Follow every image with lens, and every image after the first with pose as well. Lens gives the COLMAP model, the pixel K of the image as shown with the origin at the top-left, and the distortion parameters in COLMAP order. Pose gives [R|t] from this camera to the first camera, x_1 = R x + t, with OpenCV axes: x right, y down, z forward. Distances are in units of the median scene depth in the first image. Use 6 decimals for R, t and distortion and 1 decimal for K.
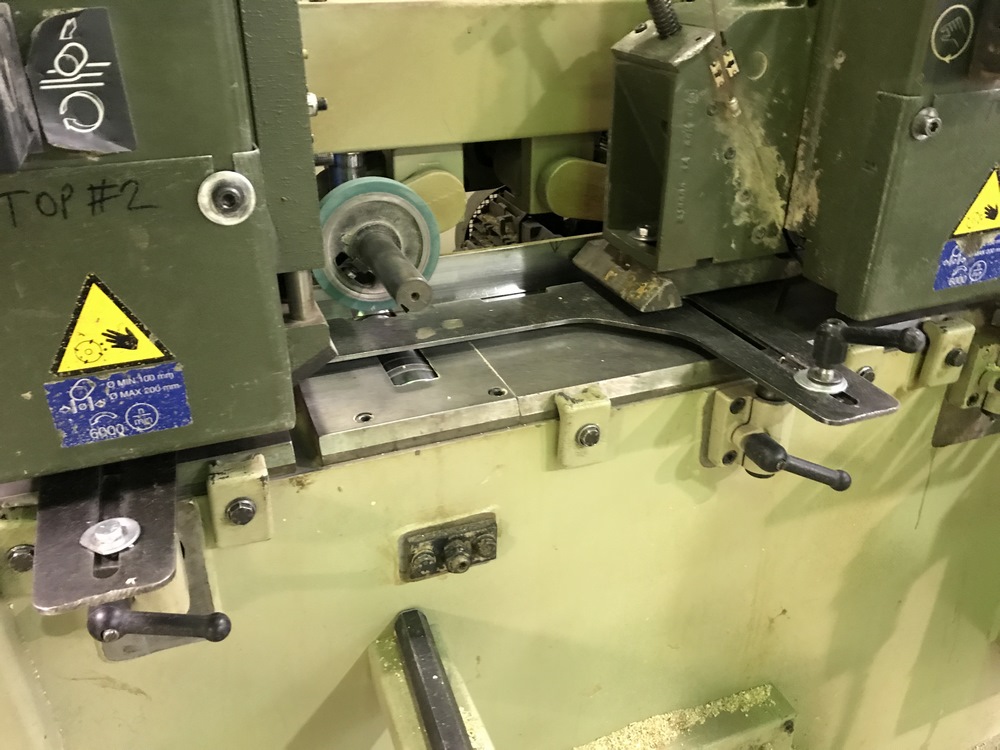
lens RADIAL K [[827.7, 0, 500.0], [0, 827.7, 375.0], [0, 0, 1]] dist [0.017661, -0.006843]
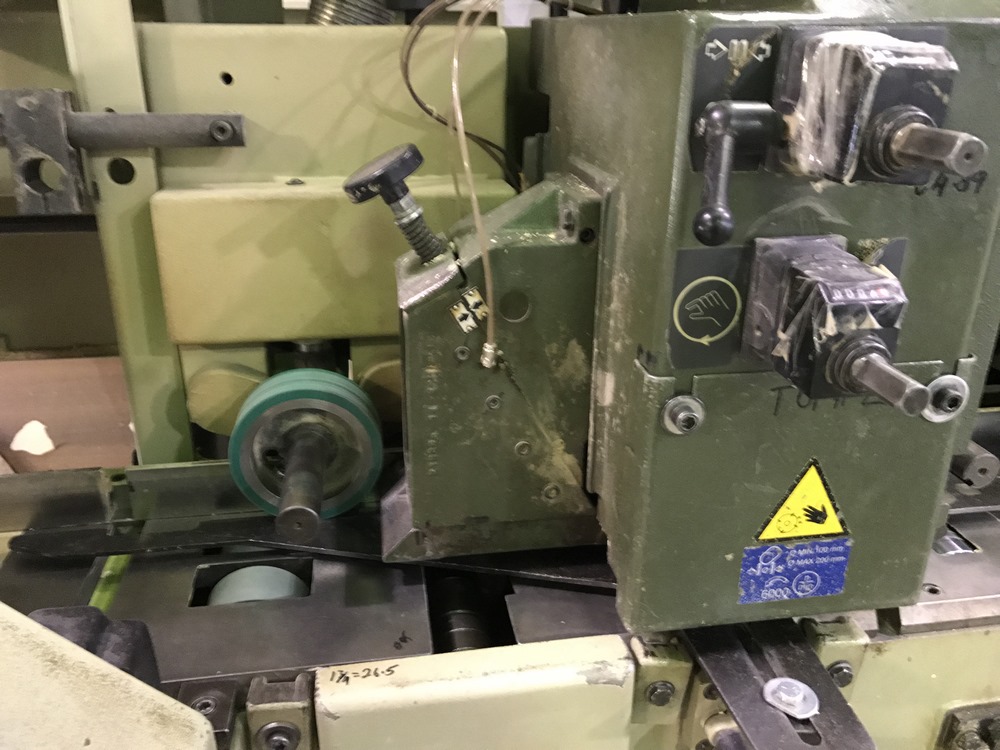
lens RADIAL K [[830.9, 0, 500.9], [0, 830.9, 394.0], [0, 0, 1]] dist [-0.005520, -0.001407]
pose [[0.975355, 0.091315, -0.200861, -0.628856], [-0.106206, 0.992241, -0.064635, -0.082361], [0.193400, 0.084375, 0.977485, -0.152898]]
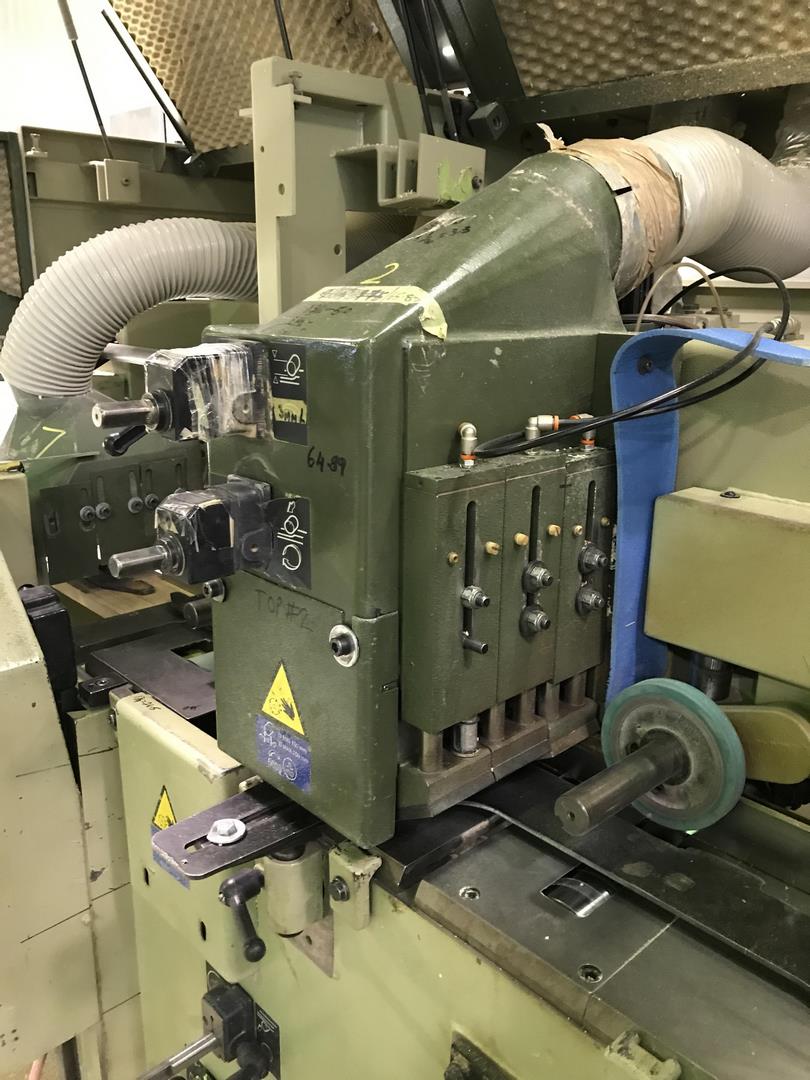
lens RADIAL K [[893.9, 0, 405.0], [0, 893.9, 540.0], [0, 0, 1]] dist [0.017661, -0.006843]
pose [[0.369530, 0.261197, -0.891753, 0.816499], [-0.440157, 0.894388, 0.079574, -0.472525], [0.818357, 0.363107, 0.445471, 0.387080]]
